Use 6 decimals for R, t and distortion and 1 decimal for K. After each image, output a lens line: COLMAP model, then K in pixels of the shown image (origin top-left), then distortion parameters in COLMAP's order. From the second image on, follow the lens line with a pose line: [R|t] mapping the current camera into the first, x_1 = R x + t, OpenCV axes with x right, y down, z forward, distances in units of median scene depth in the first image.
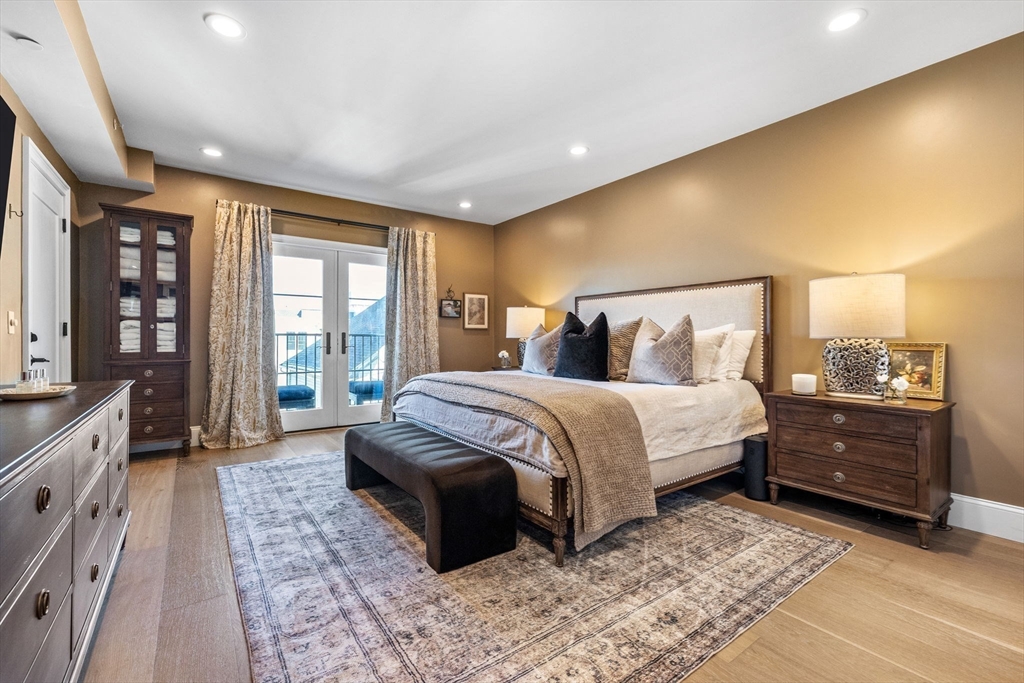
lens RADIAL K [[445.5, 0, 510.1], [0, 445.5, 339.2], [0, 0, 1]] dist [-0.006641, 0.000085]
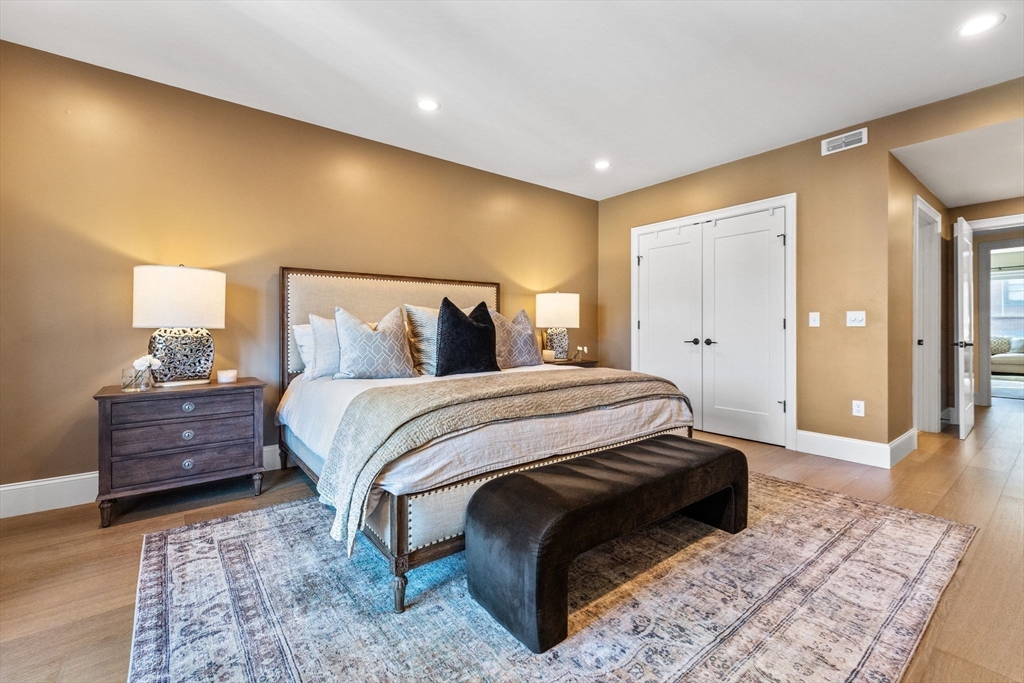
lens RADIAL K [[445.5, 0, 493.3], [0, 445.5, 324.0], [0, 0, 1]] dist [-0.006641, 0.000085]
pose [[-0.027675, 0.002541, 0.999614, -1.177937], [0.001802, 0.999995, -0.002492, -0.013682], [-0.999615, 0.001733, -0.027680, 1.511501]]
